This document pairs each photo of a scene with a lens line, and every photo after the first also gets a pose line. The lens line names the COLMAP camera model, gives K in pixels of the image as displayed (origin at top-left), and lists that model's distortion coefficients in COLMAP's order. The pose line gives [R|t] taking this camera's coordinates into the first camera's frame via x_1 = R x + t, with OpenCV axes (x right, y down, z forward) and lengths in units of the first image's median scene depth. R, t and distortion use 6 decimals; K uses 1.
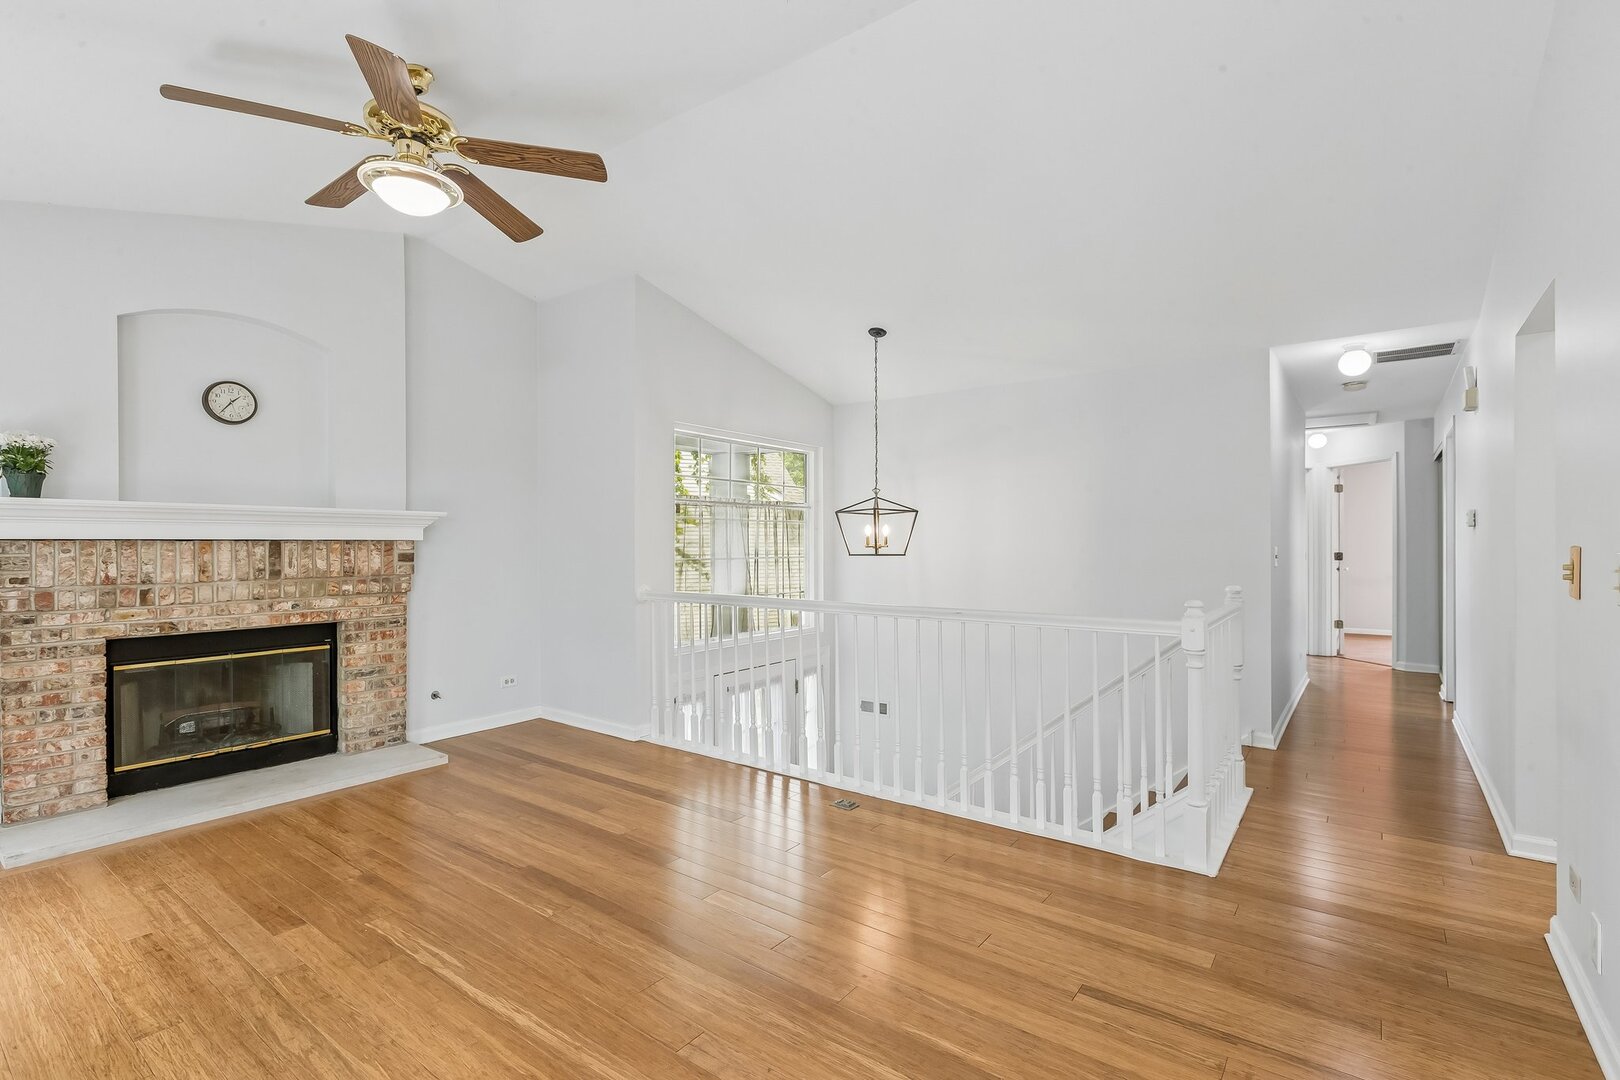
lens RADIAL K [[737.7, 0, 858.3], [0, 737.7, 543.8], [0, 0, 1]] dist [-0.000688, -0.000740]
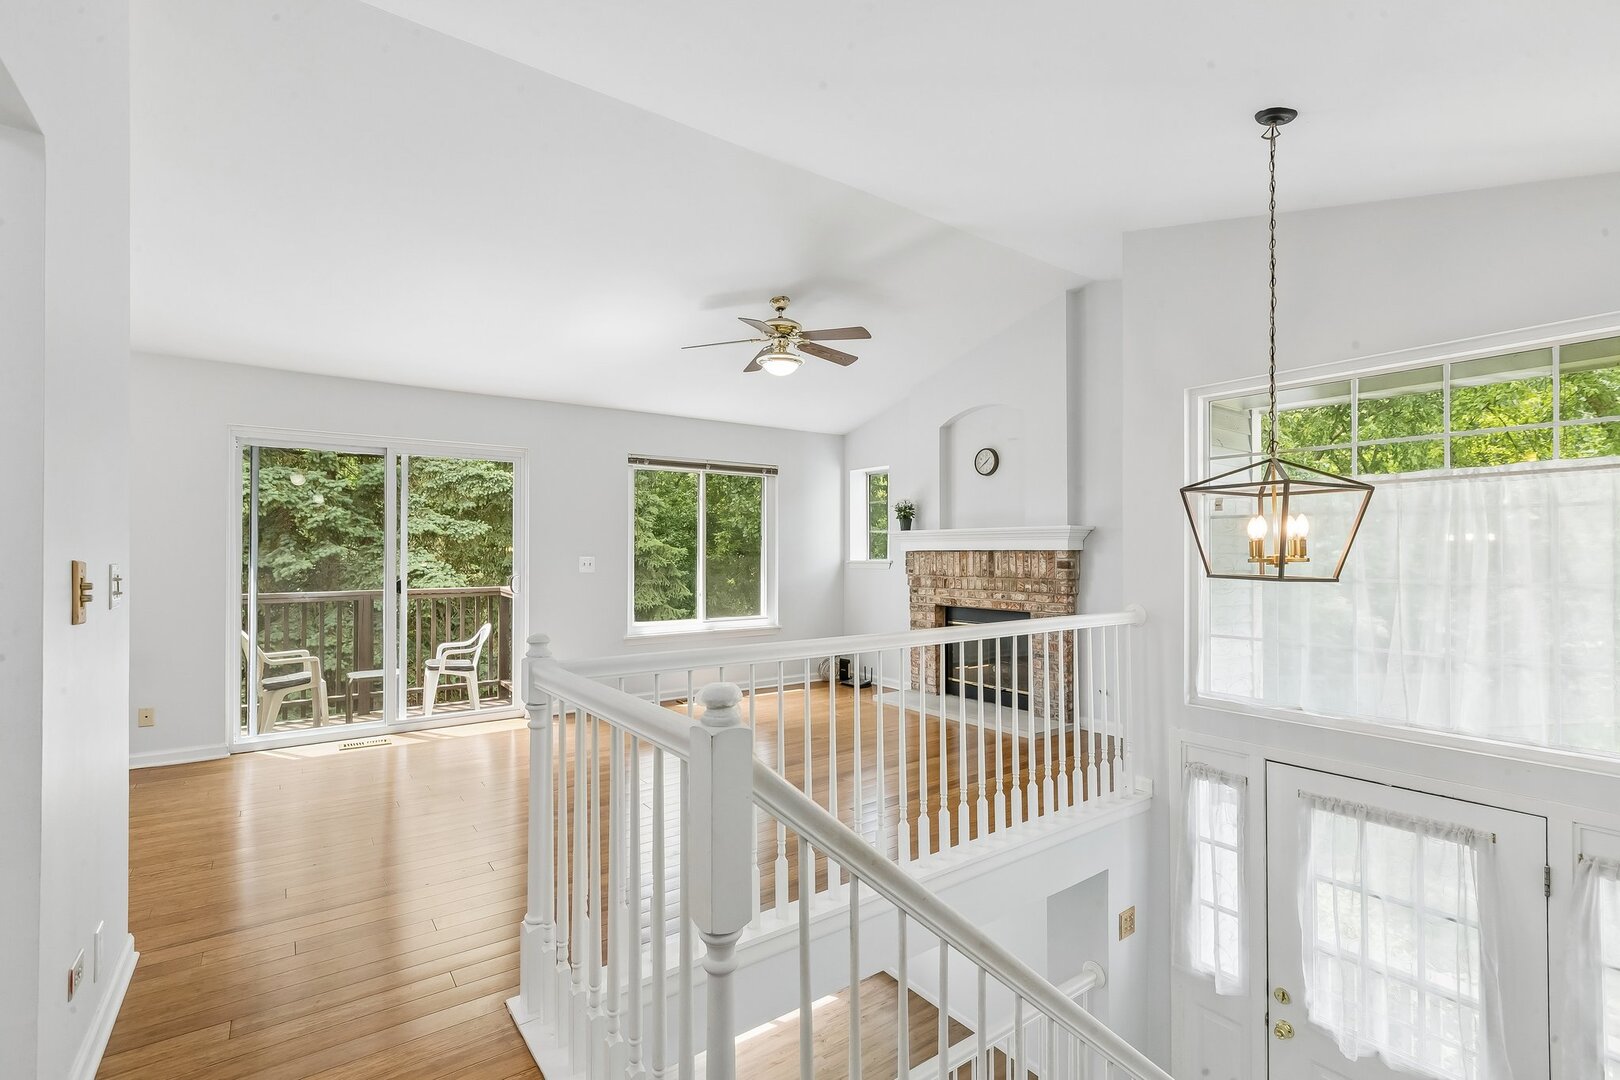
lens RADIAL K [[767.8, 0, 815.4], [0, 767.8, 543.8], [0, 0, 1]] dist [0.001959, -0.000159]
pose [[-0.347835, -0.009580, -0.937507, 0.787826], [0.000963, 0.999944, -0.010575, -0.002897], [0.937555, -0.004581, -0.347806, 1.221997]]
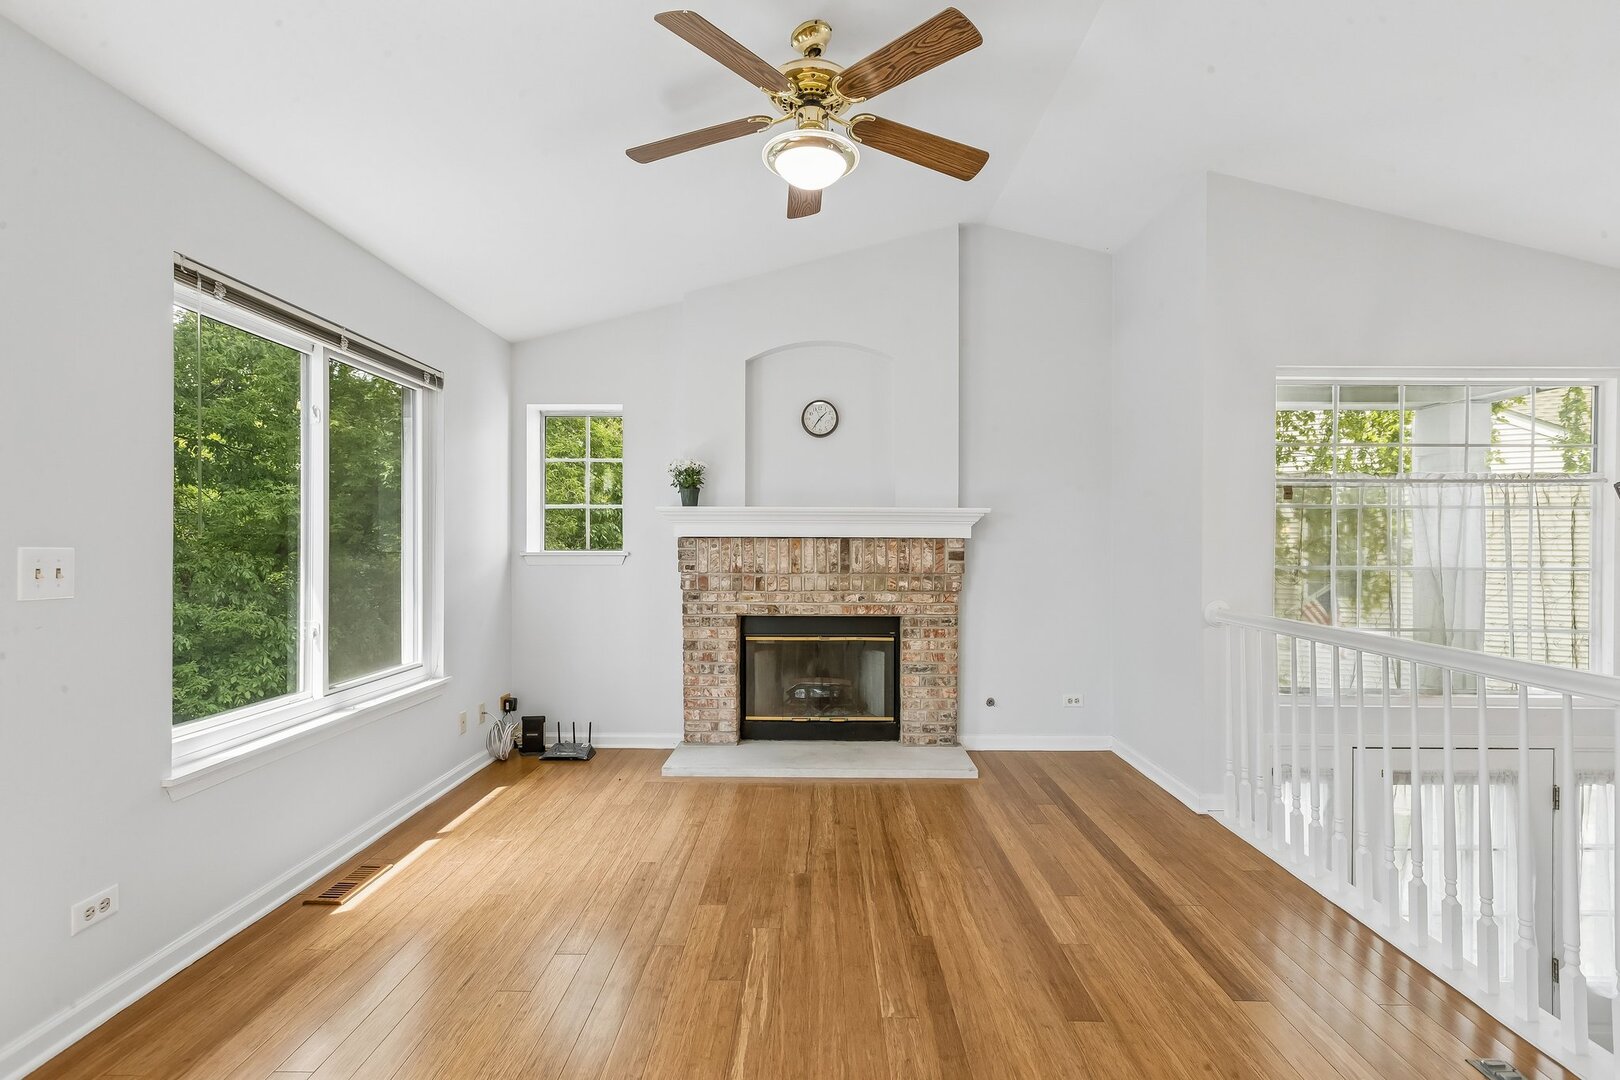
lens RADIAL K [[767.8, 0, 815.4], [0, 767.8, 543.8], [0, 0, 1]] dist [0.001959, -0.000159]
pose [[0.556224, 0.005755, -0.831013, 0.144663], [-0.005536, 0.999979, 0.003220, 0.000481], [0.831014, 0.002810, 0.556244, 0.325526]]
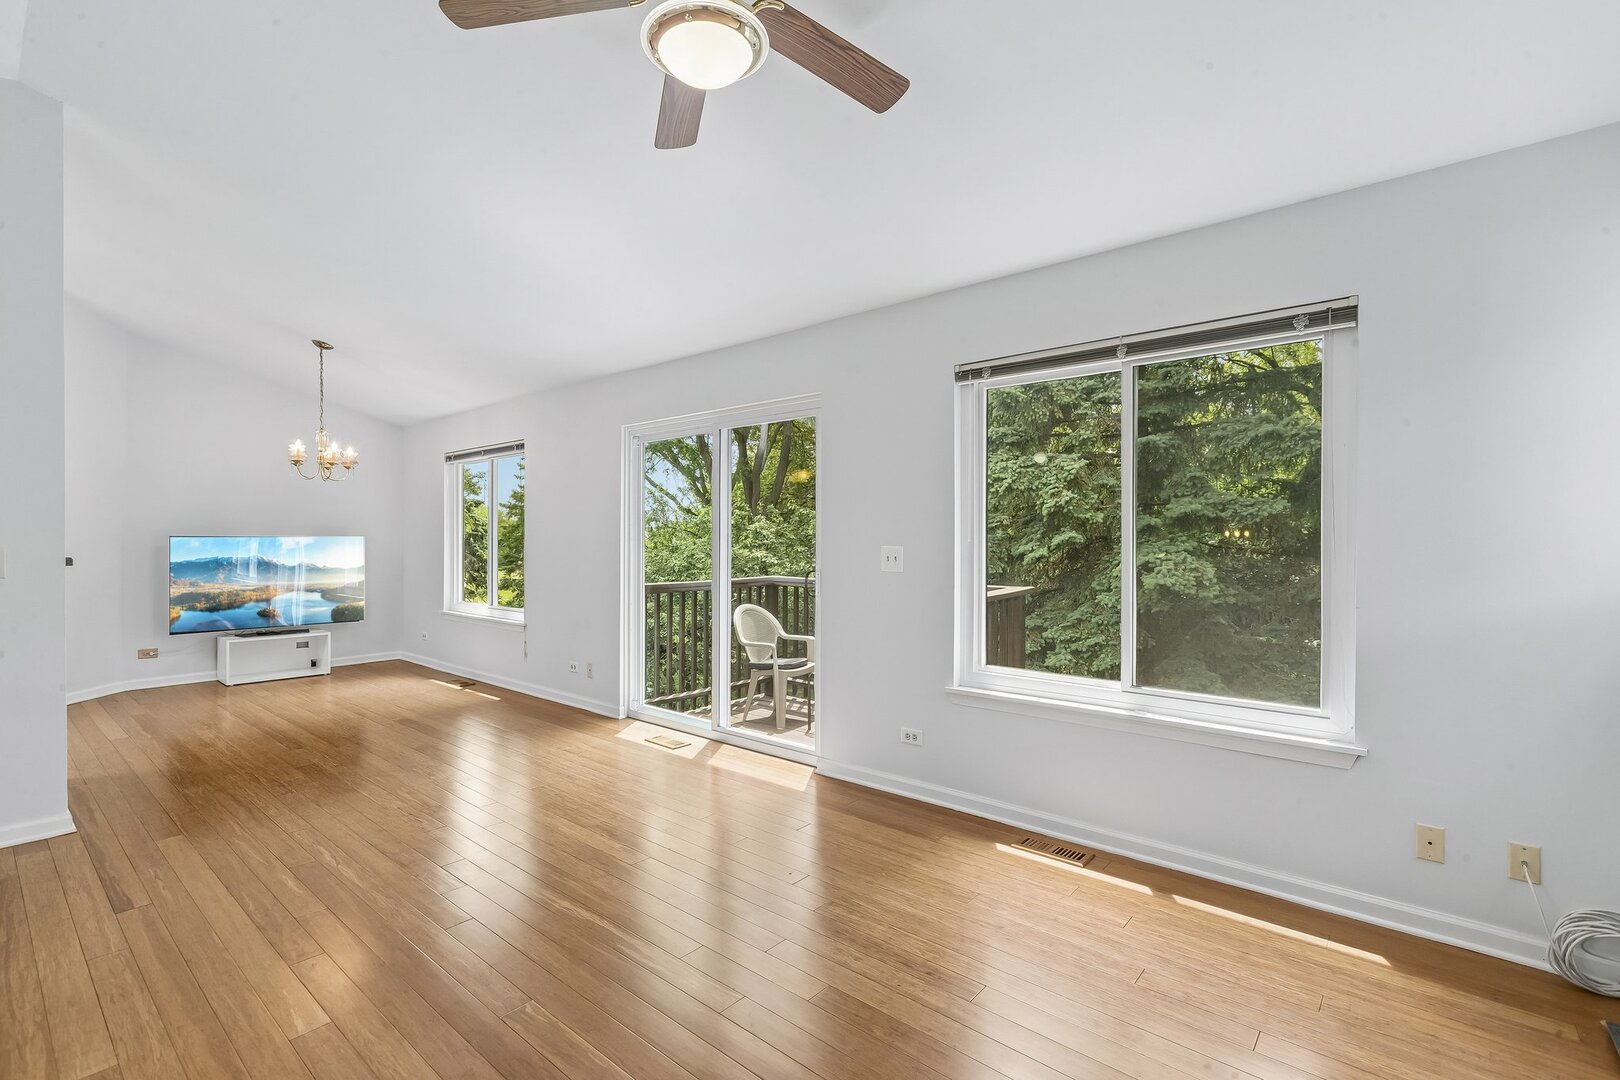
lens RADIAL K [[719.6, 0, 783.3], [0, 719.6, 542.9], [0, 0, 1]] dist [-0.000518, -0.000147]
pose [[-0.989912, -0.000895, 0.141680, -0.542048], [-0.000343, 0.999992, 0.003920, -0.001153], [-0.141682, 0.003832, -0.989905, 1.172247]]
